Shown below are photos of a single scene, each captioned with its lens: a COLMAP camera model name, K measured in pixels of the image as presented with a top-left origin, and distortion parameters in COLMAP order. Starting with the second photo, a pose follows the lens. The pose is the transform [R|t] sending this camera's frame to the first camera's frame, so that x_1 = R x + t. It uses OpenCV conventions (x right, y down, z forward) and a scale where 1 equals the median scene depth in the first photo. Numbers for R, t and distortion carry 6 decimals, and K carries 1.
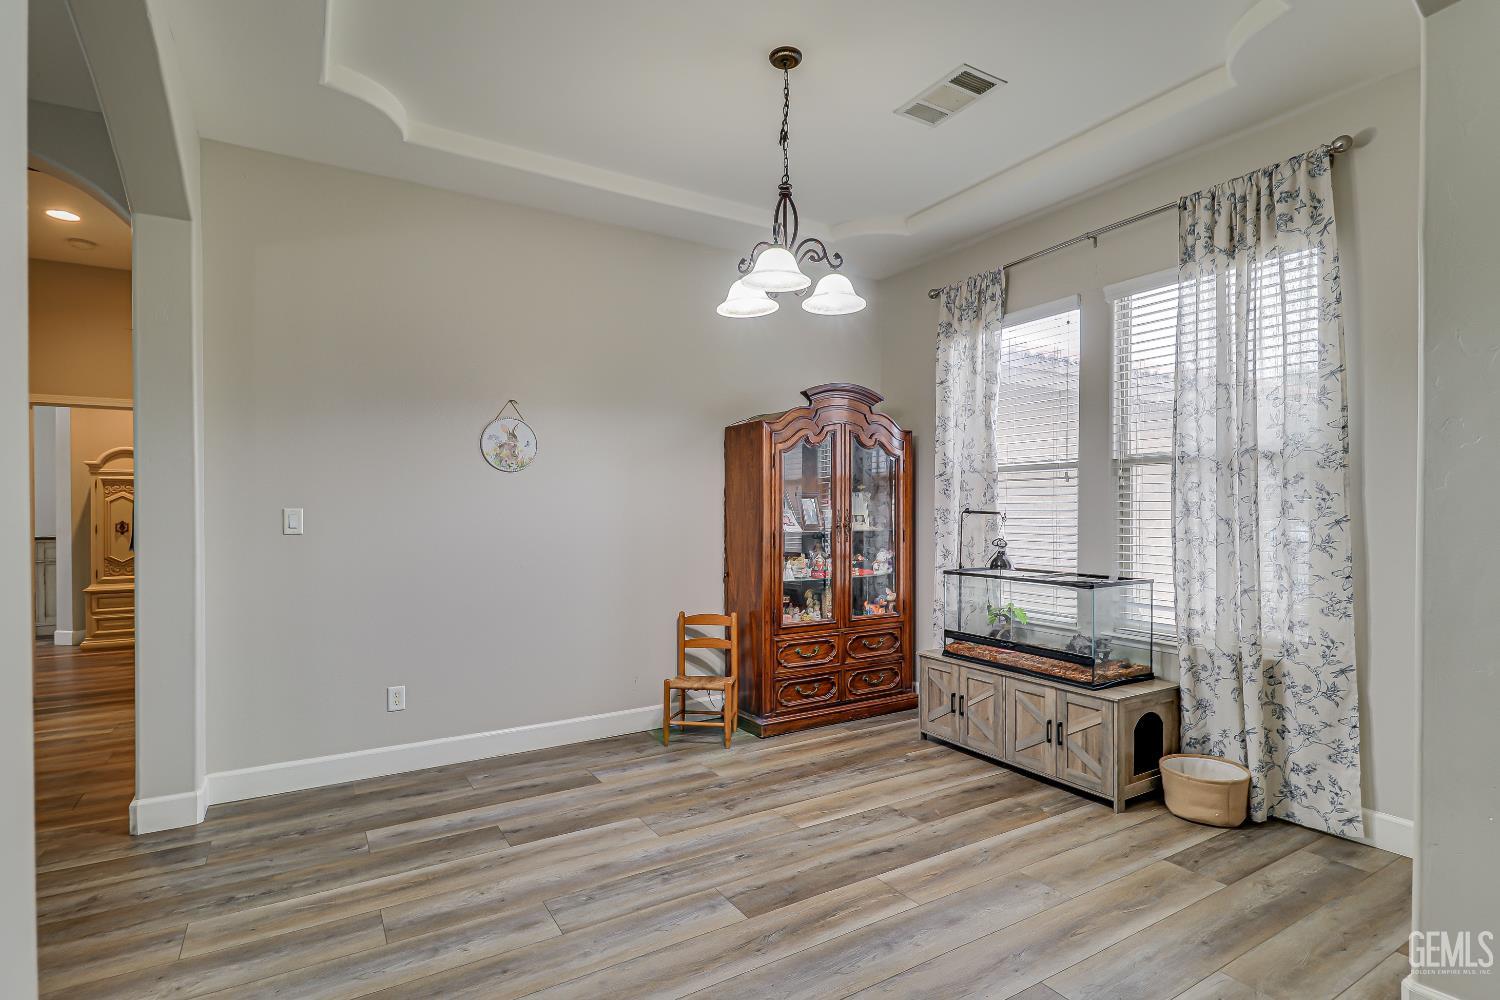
lens RADIAL K [[713.5, 0, 749.9], [0, 713.5, 505.0], [0, 0, 1]] dist [-0.005313, -0.002944]
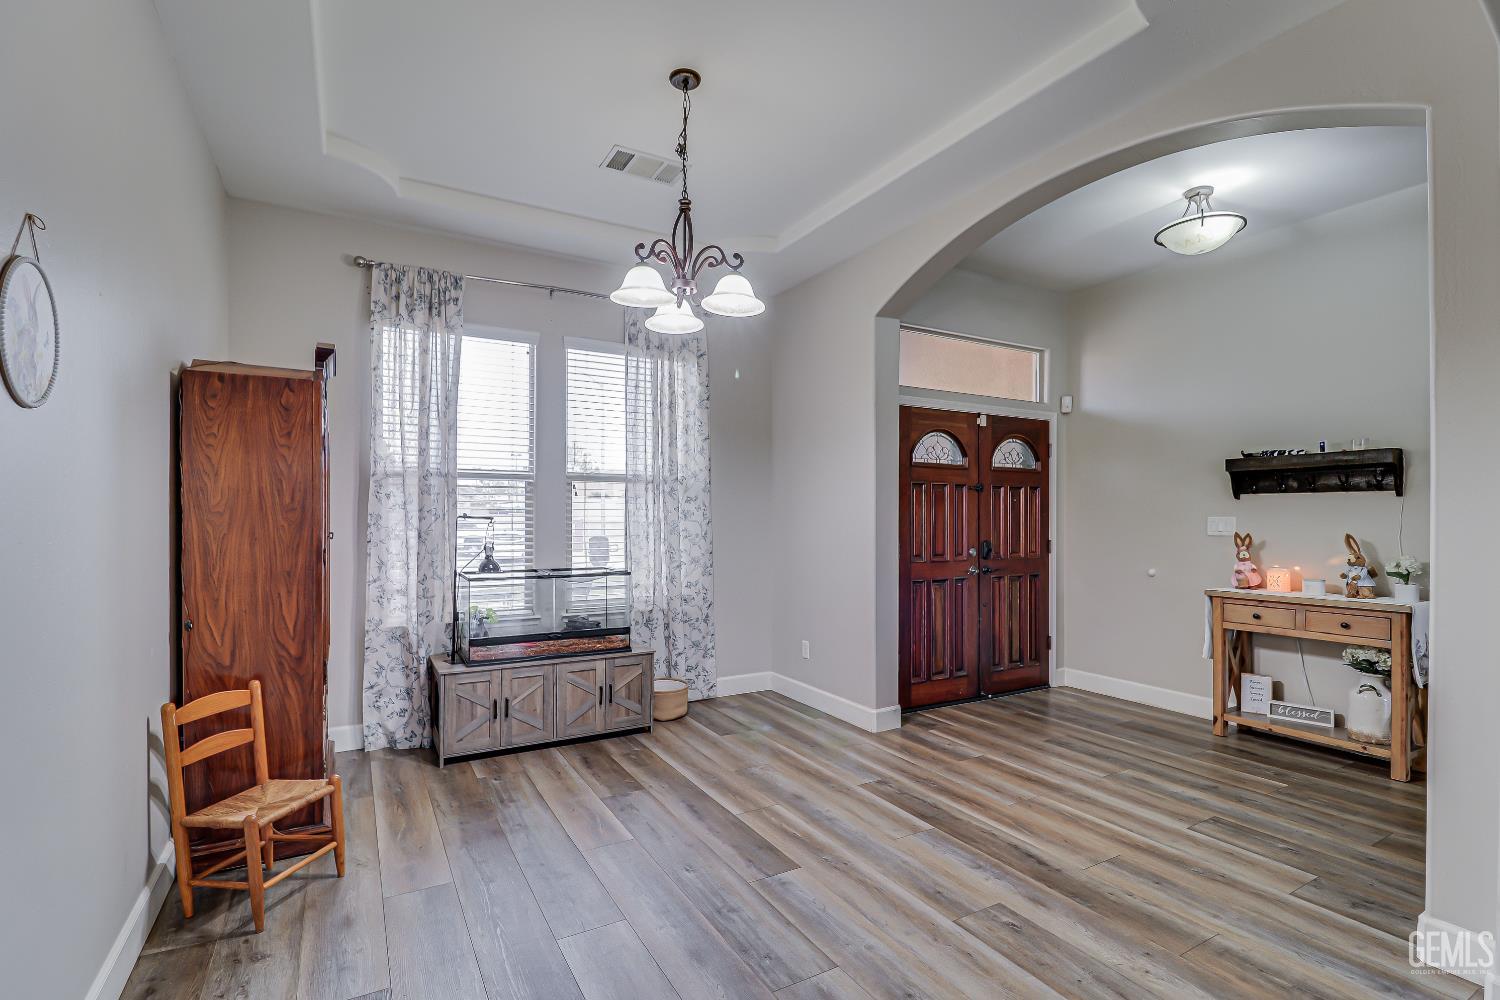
lens RADIAL K [[689.1, 0, 745.1], [0, 689.1, 509.2], [0, 0, 1]] dist [-0.004694, -0.000862]
pose [[0.044829, 0.011034, 0.998934, -0.801329], [-0.007183, 0.999917, -0.010722, 0.007343], [-0.998969, -0.006695, 0.044905, 0.738829]]
